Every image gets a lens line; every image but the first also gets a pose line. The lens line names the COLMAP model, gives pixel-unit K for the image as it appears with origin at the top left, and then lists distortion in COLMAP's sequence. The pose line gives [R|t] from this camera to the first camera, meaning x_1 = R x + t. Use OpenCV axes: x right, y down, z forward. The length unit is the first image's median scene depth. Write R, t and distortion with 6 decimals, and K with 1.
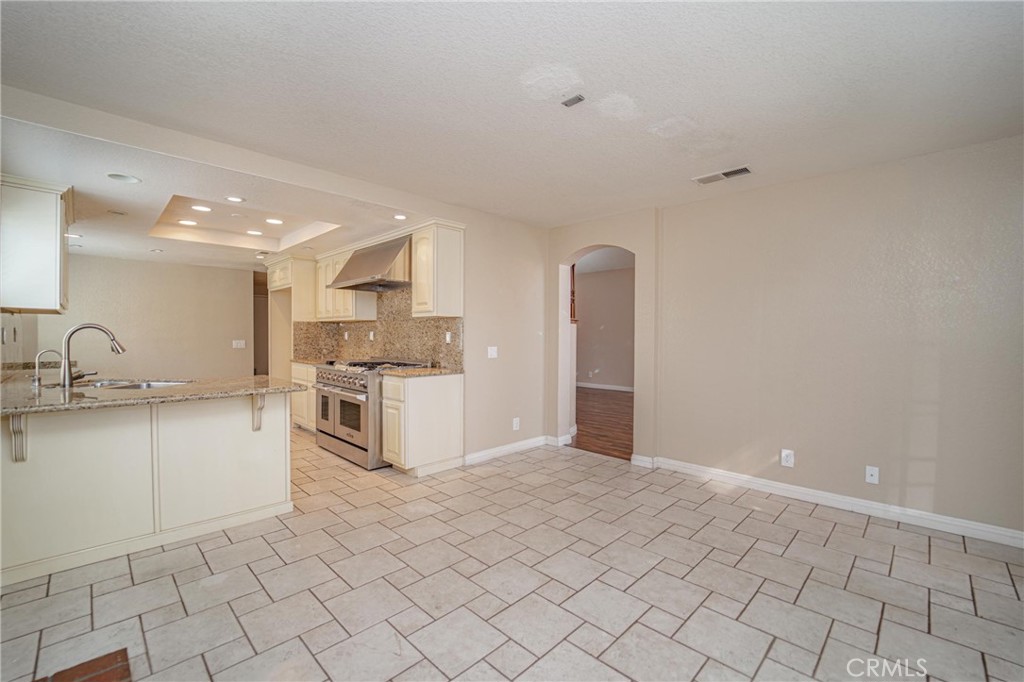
lens RADIAL K [[425.9, 0, 513.0], [0, 425.9, 342.4], [0, 0, 1]] dist [-0.021610, 0.000405]
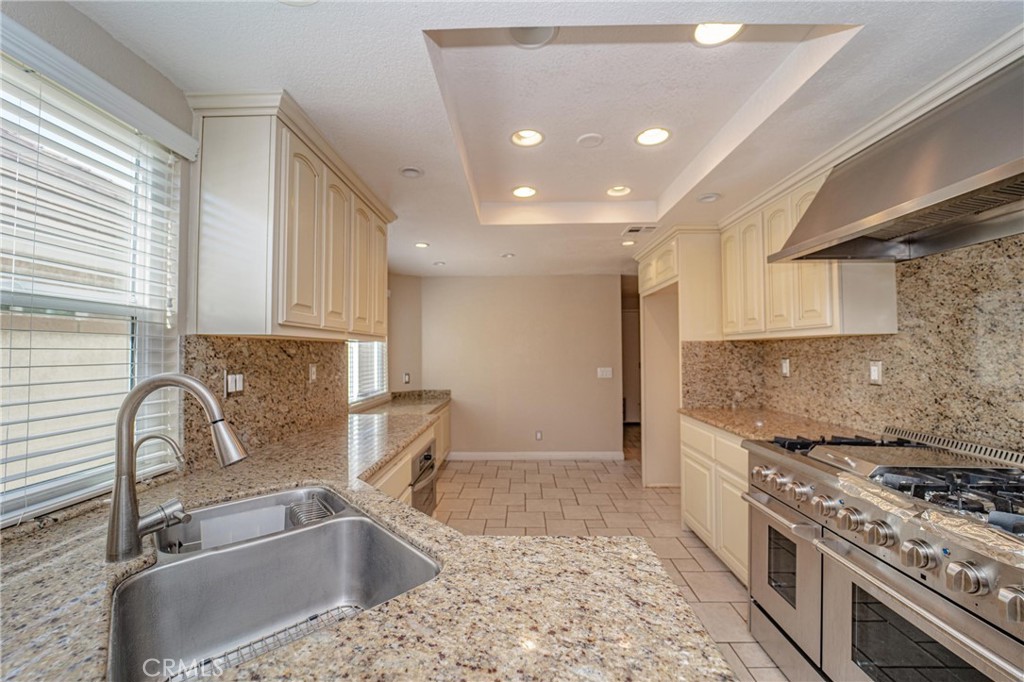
lens RADIAL K [[425.9, 0, 511.5], [0, 425.9, 342.3], [0, 0, 1]] dist [-0.021610, 0.000405]
pose [[0.689494, -0.026262, -0.723815, -0.299987], [-0.003090, 0.999227, -0.039199, -0.029122], [0.724285, 0.029264, 0.688880, 0.501357]]
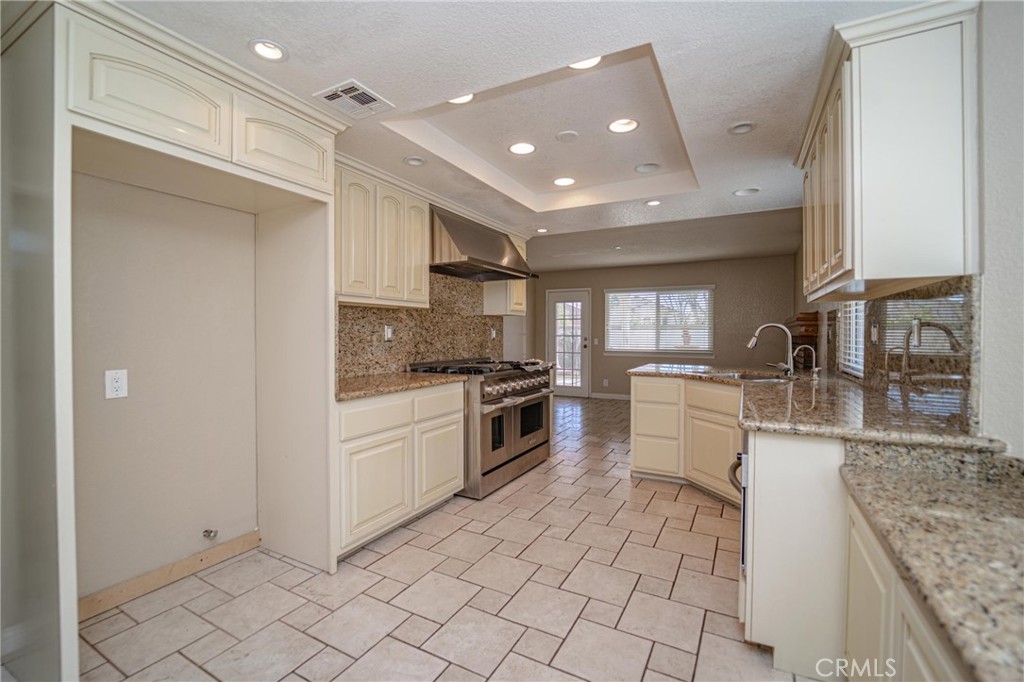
lens RADIAL K [[425.9, 0, 512.3], [0, 425.9, 335.2], [0, 0, 1]] dist [-0.021610, 0.000405]
pose [[-0.275384, -0.013965, 0.961233, -1.035392], [0.009790, 0.999802, 0.017330, -0.022365], [-0.961284, 0.014183, -0.275193, 1.057745]]
